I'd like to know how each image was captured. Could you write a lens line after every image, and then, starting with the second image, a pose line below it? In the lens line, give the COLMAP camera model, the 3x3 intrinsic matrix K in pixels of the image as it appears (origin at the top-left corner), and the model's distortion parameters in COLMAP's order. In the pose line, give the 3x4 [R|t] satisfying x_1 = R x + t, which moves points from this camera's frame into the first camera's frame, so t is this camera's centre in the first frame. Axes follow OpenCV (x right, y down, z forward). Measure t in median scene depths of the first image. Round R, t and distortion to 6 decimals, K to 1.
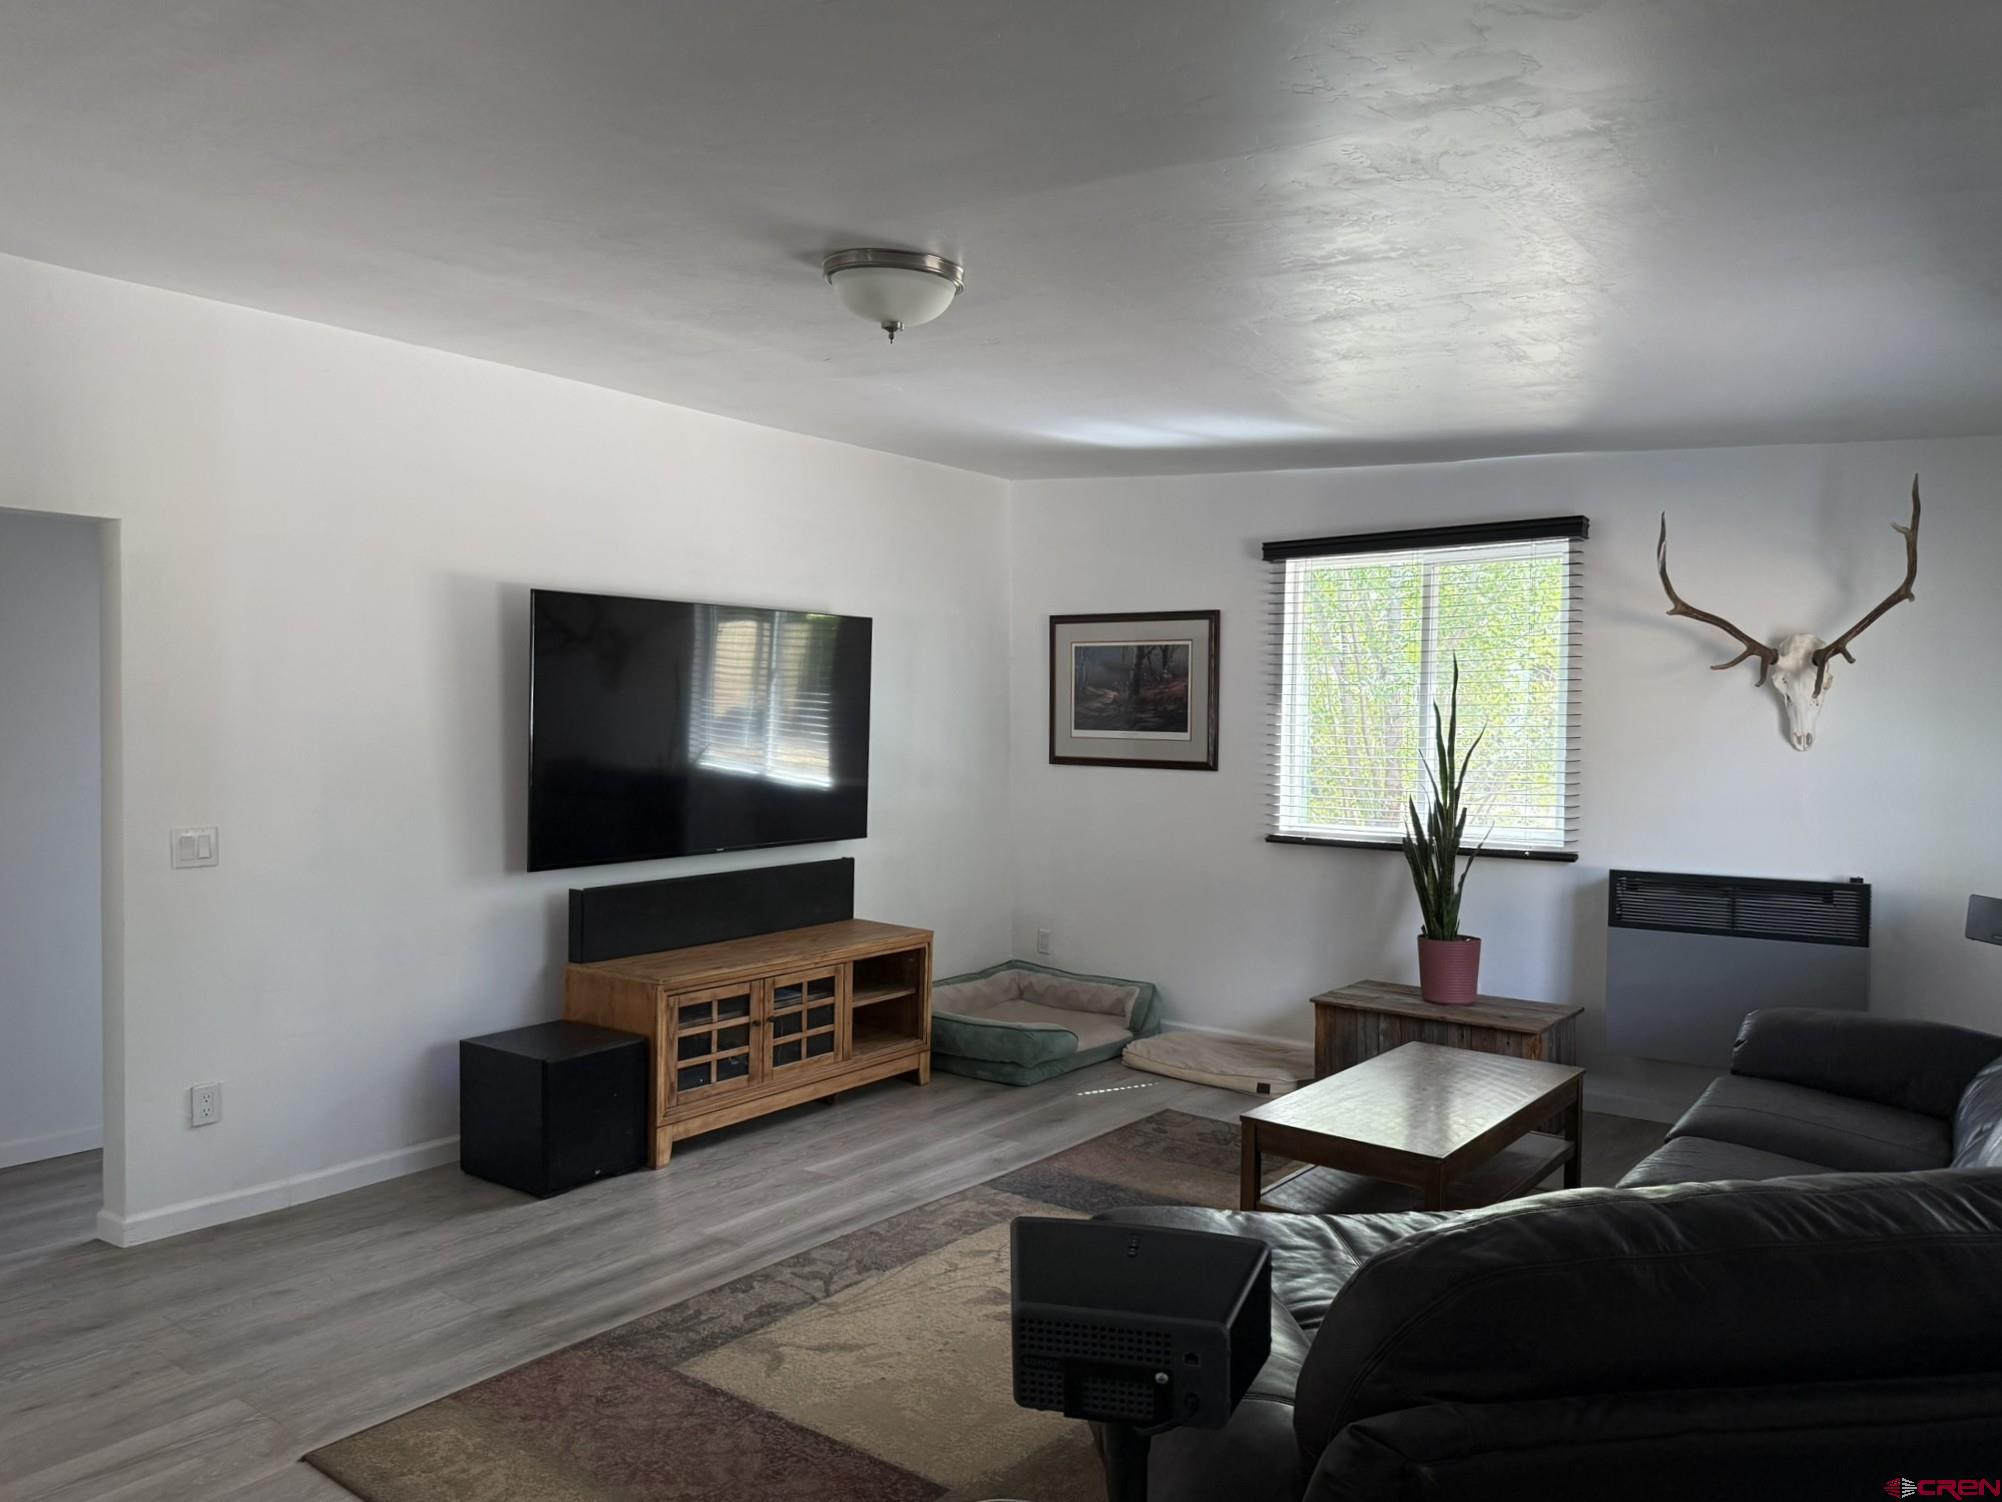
lens RADIAL K [[1417.7, 0, 1001.0], [0, 1417.7, 751.0], [0, 0, 1]] dist [0.007140, 0.001362]
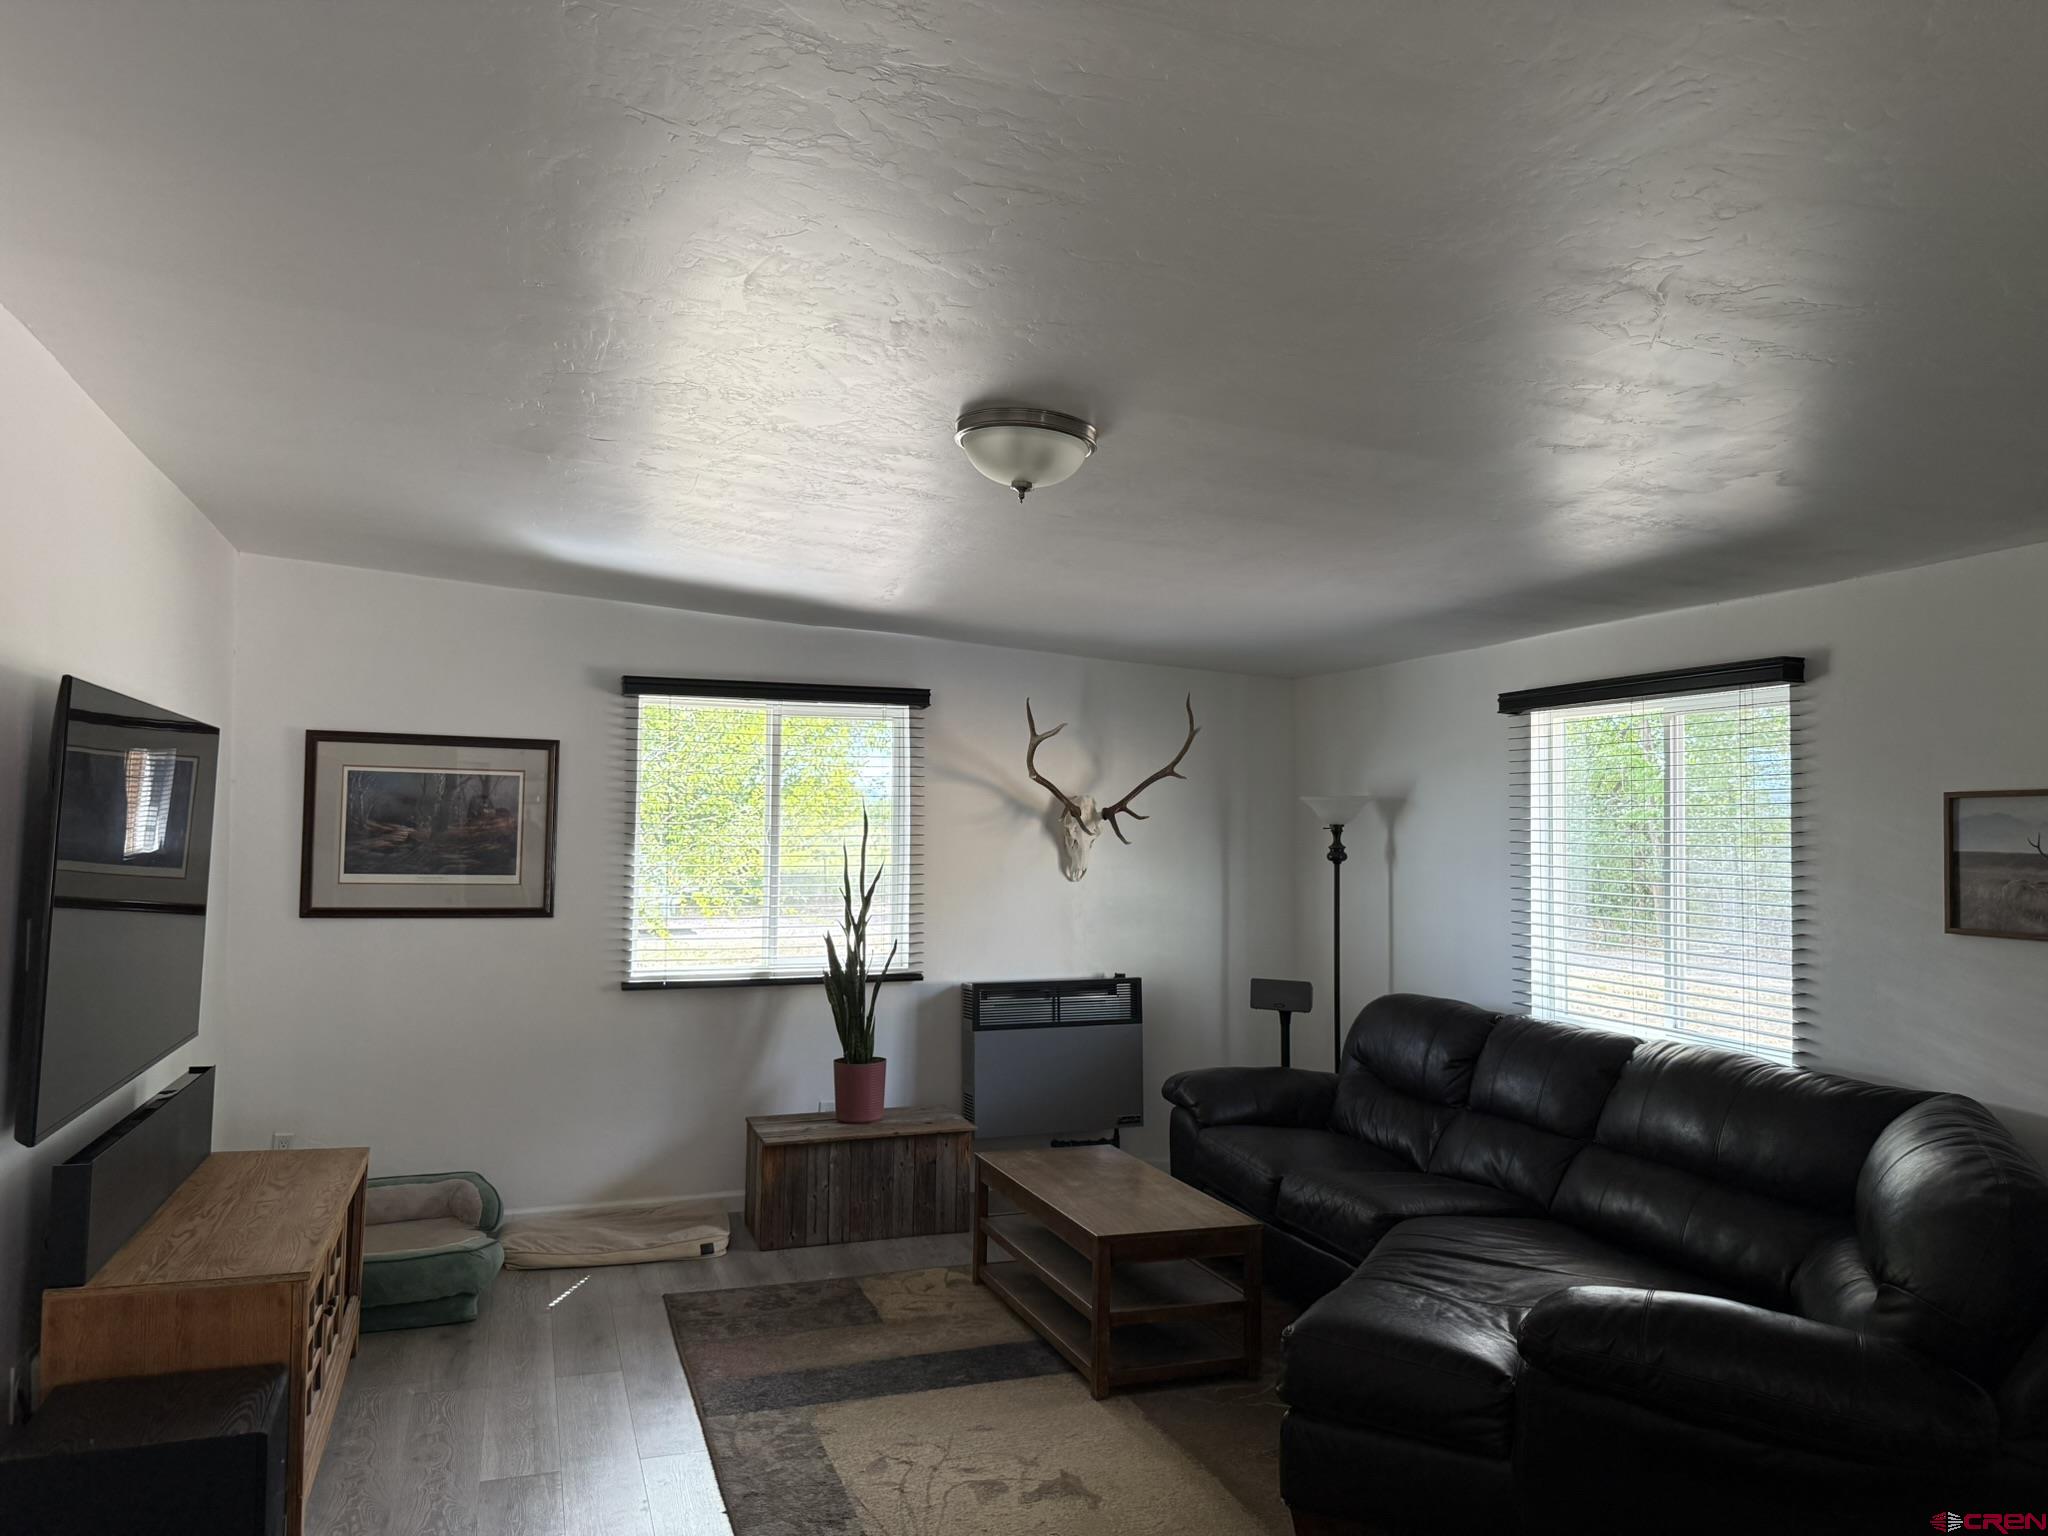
lens RADIAL K [[1421.2, 0, 1024.0], [0, 1421.2, 768.0], [0, 0, 1]] dist [0.110248, -0.202047]
pose [[0.528135, 0.043942, 0.848023, -0.500129], [0.016339, 0.997949, -0.061887, -0.020553], [-0.849003, 0.046540, 0.526334, 0.272219]]
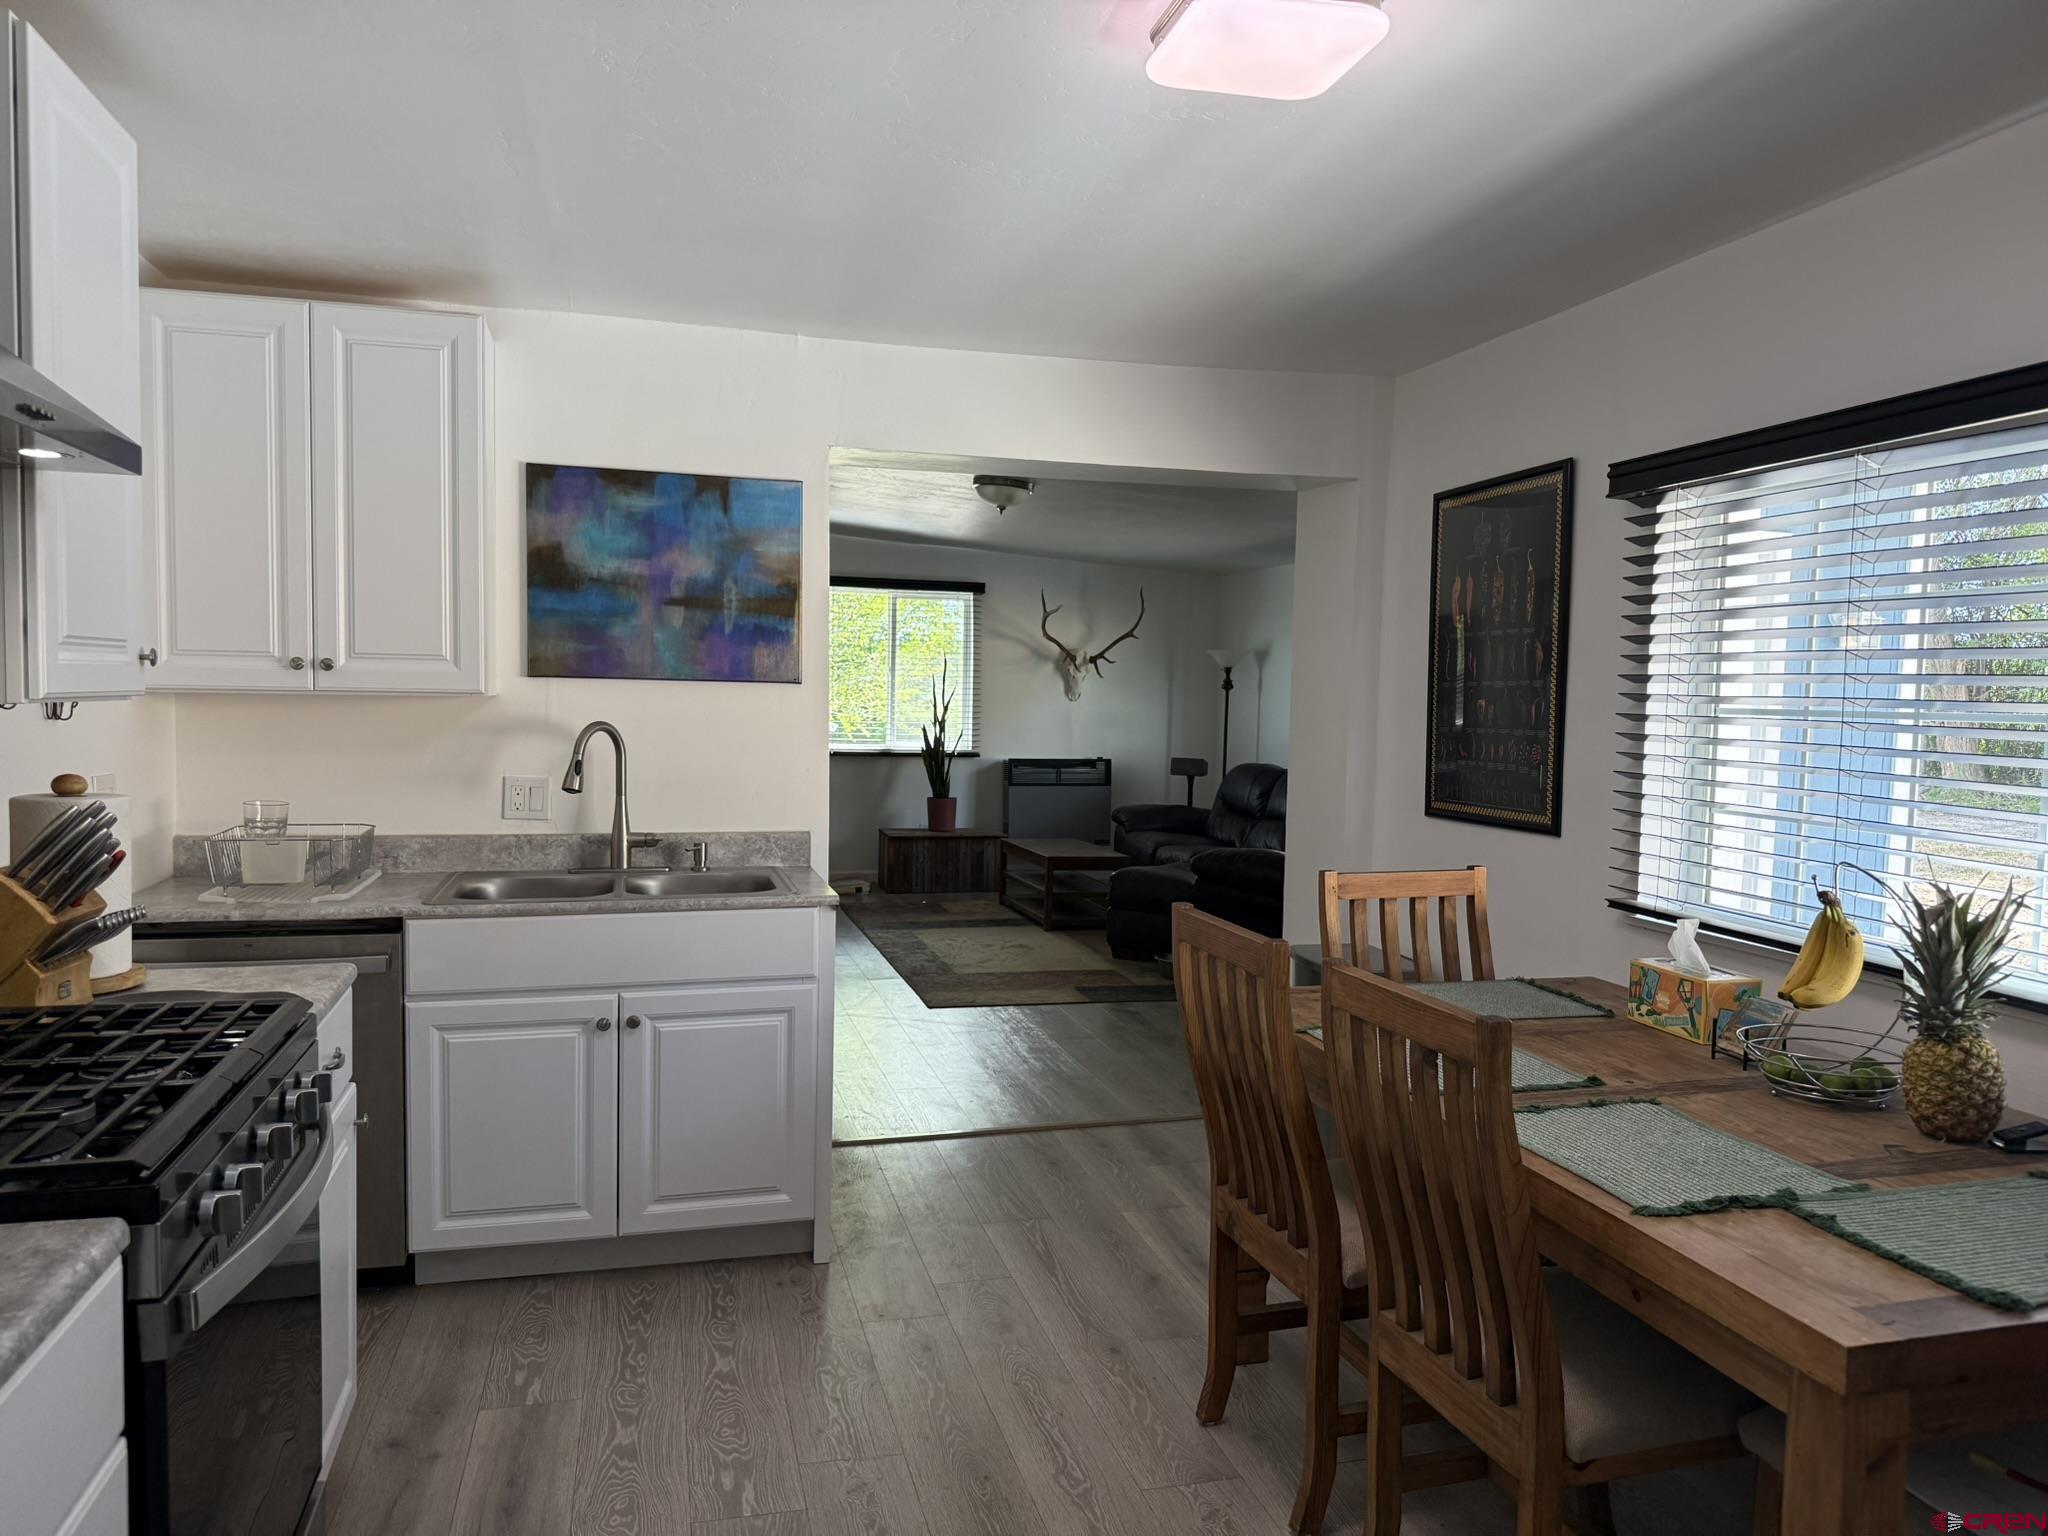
lens RADIAL K [[1421.2, 0, 1024.0], [0, 1421.2, 768.0], [0, 0, 1]] dist [0.110248, -0.202047]
pose [[0.594305, -0.032240, 0.803593, -1.037992], [0.004459, 0.999313, 0.036795, 0.017911], [-0.804227, -0.018284, 0.594040, -0.204799]]
